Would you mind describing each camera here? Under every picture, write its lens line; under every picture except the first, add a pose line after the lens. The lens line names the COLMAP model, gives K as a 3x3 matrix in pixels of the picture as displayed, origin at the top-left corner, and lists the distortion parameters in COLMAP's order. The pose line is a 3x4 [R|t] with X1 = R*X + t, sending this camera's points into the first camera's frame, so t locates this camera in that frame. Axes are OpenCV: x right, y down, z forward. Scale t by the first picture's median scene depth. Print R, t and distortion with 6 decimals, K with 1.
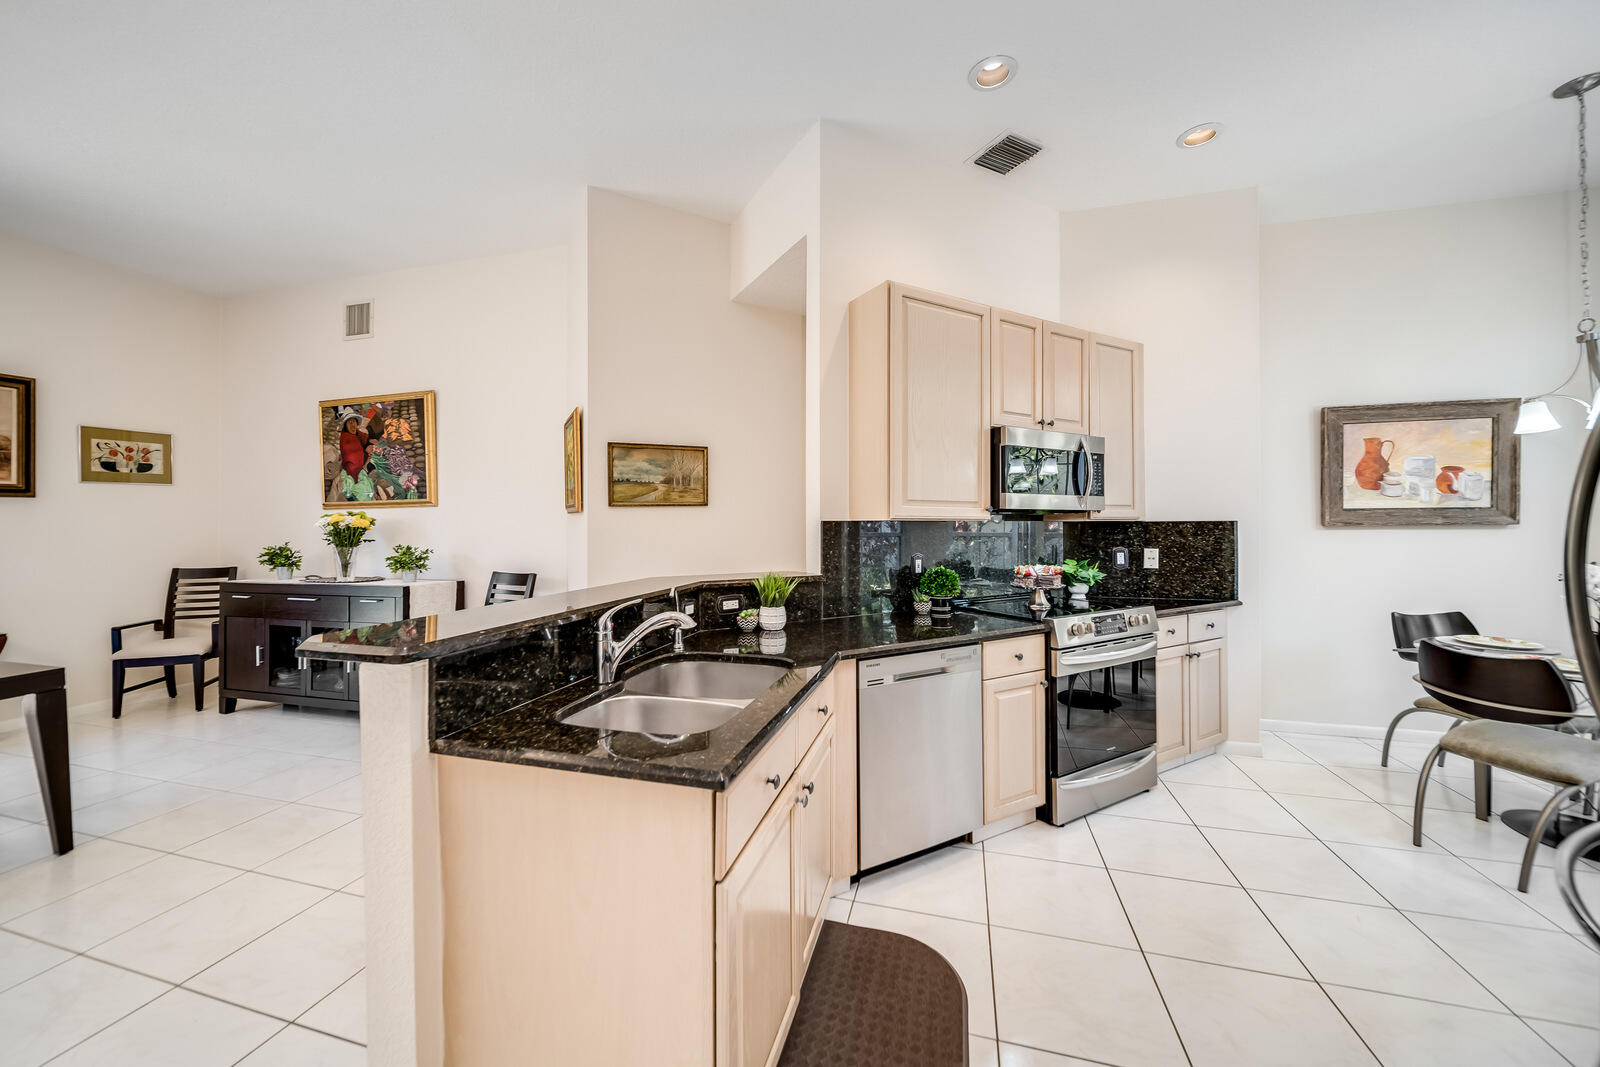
lens RADIAL K [[585.6, 0, 778.1], [0, 585.6, 522.5], [0, 0, 1]] dist [-0.000098, -0.000044]
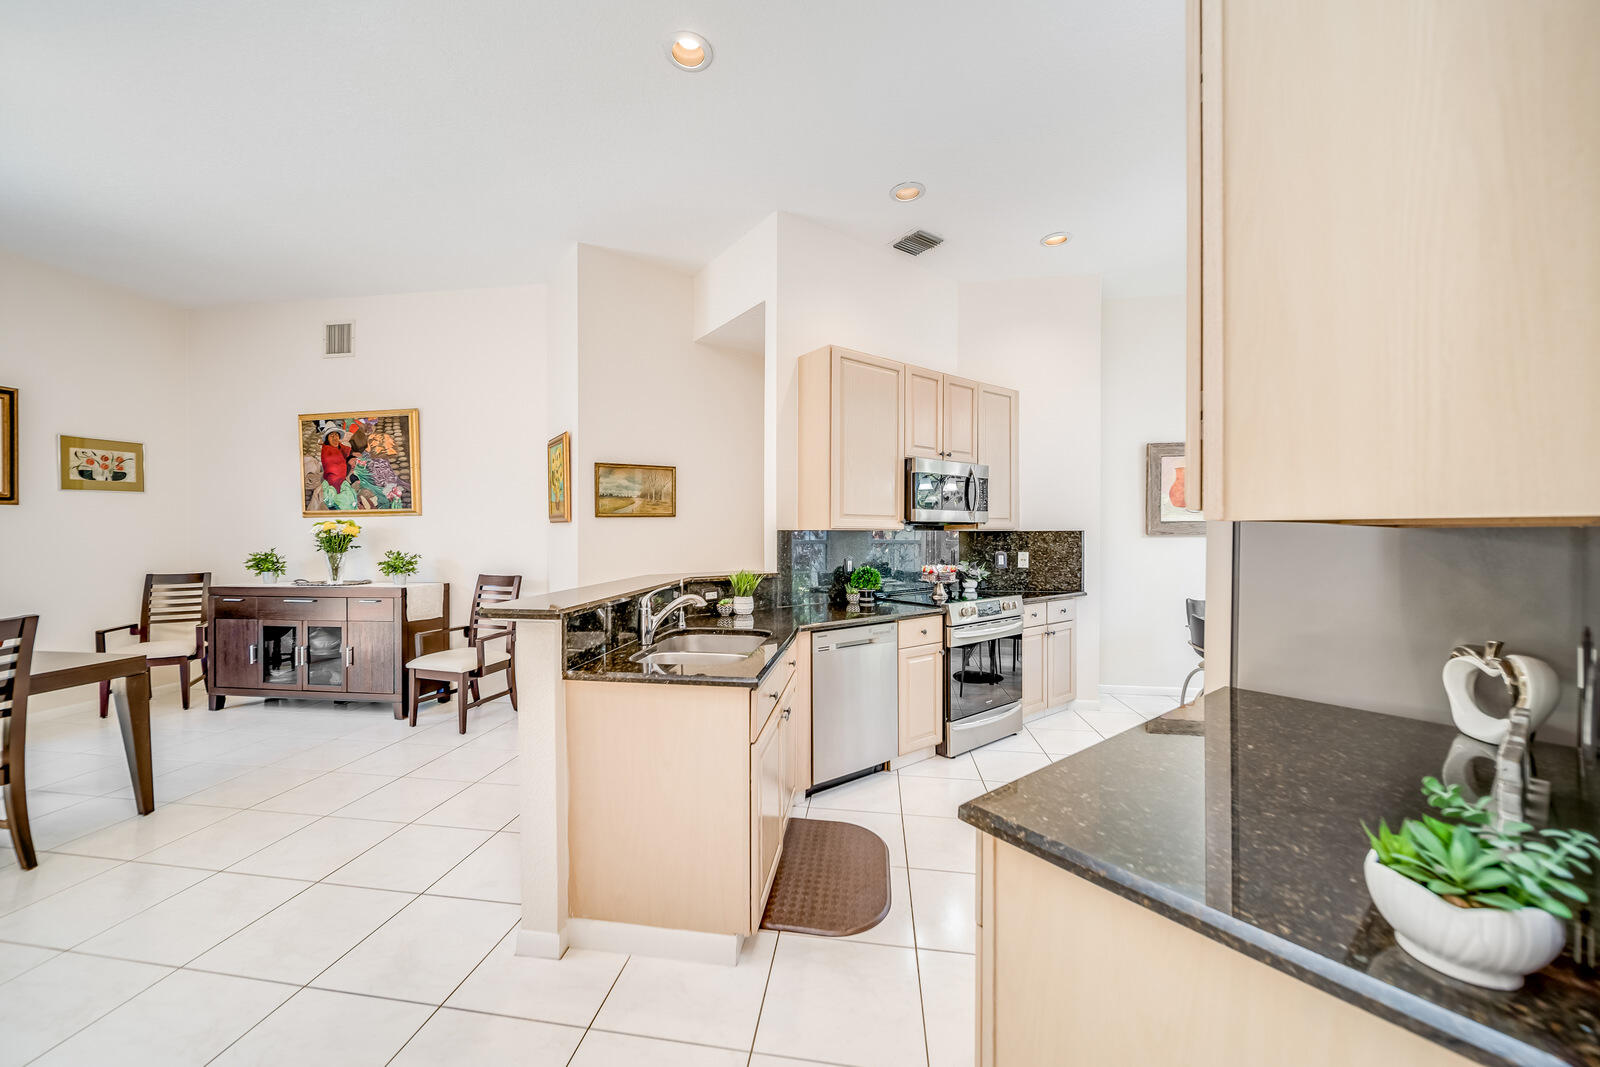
lens RADIAL K [[590.3, 0, 809.2], [0, 590.3, 537.4], [0, 0, 1]] dist [-0.000883, -0.000052]
pose [[0.981848, 0.000908, 0.189669, -0.088641], [-0.003173, 0.999927, 0.011638, -0.002056], [-0.189645, -0.012029, 0.981779, -0.236268]]
